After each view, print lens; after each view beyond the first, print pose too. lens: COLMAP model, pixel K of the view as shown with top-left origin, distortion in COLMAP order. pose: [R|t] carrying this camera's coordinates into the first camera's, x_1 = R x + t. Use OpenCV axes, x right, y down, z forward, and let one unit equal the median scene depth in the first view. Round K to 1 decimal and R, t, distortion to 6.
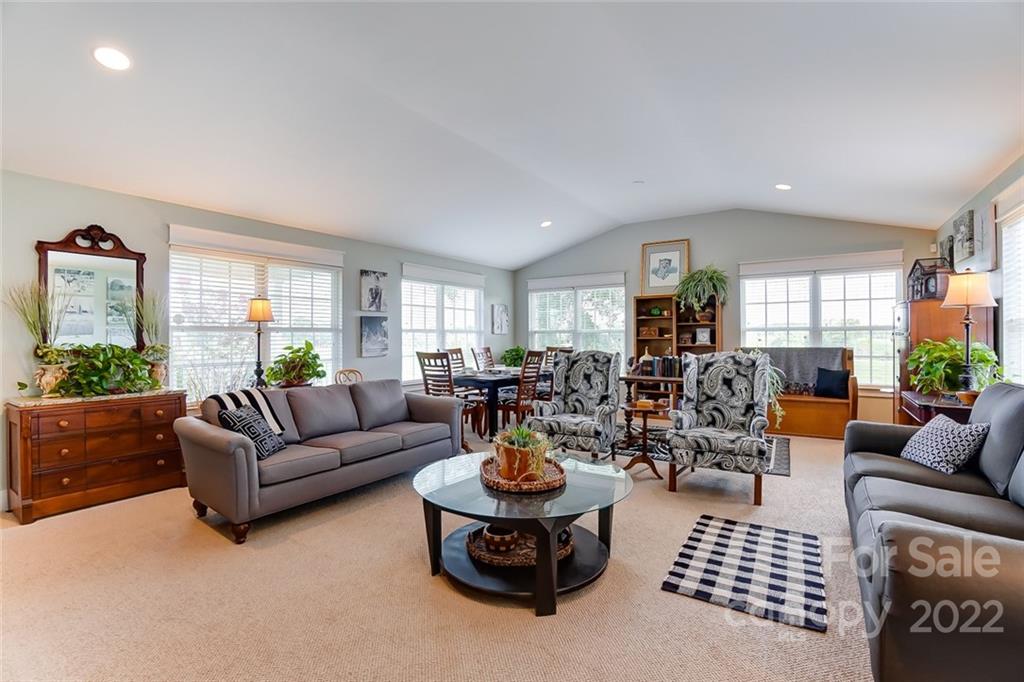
lens RADIAL K [[466.8, 0, 510.9], [0, 466.8, 337.8], [0, 0, 1]] dist [-0.019799, 0.000014]
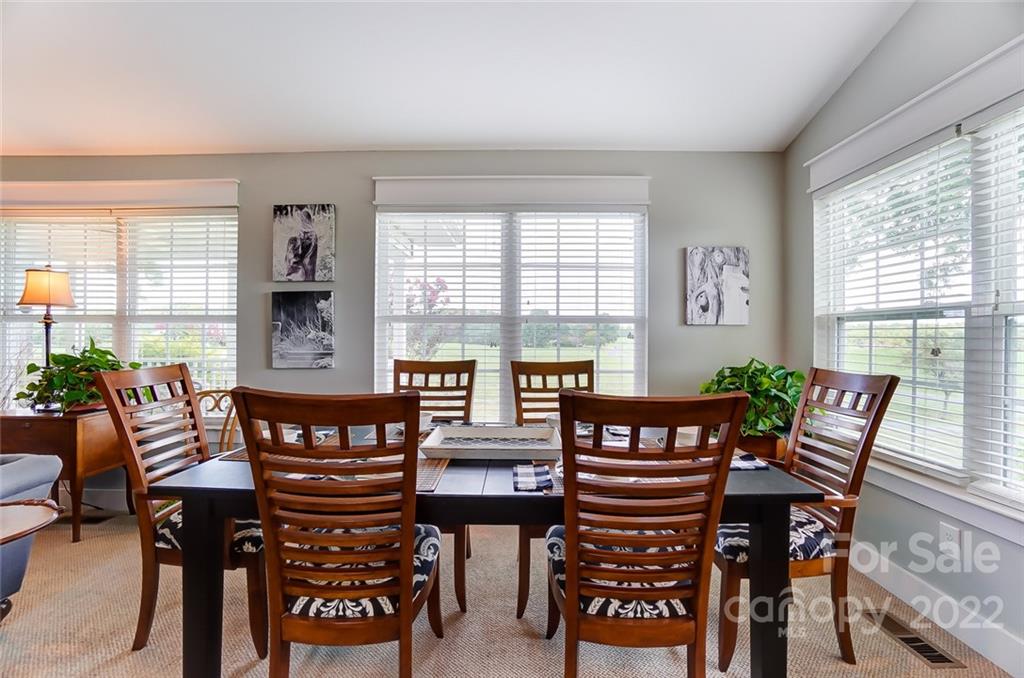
lens RADIAL K [[466.8, 0, 511.2], [0, 466.8, 334.6], [0, 0, 1]] dist [-0.019799, 0.000014]
pose [[0.546750, 0.010414, -0.837231, 0.271717], [-0.006370, 0.999945, 0.008278, -0.003316], [0.837272, 0.000807, 0.546786, 0.914655]]
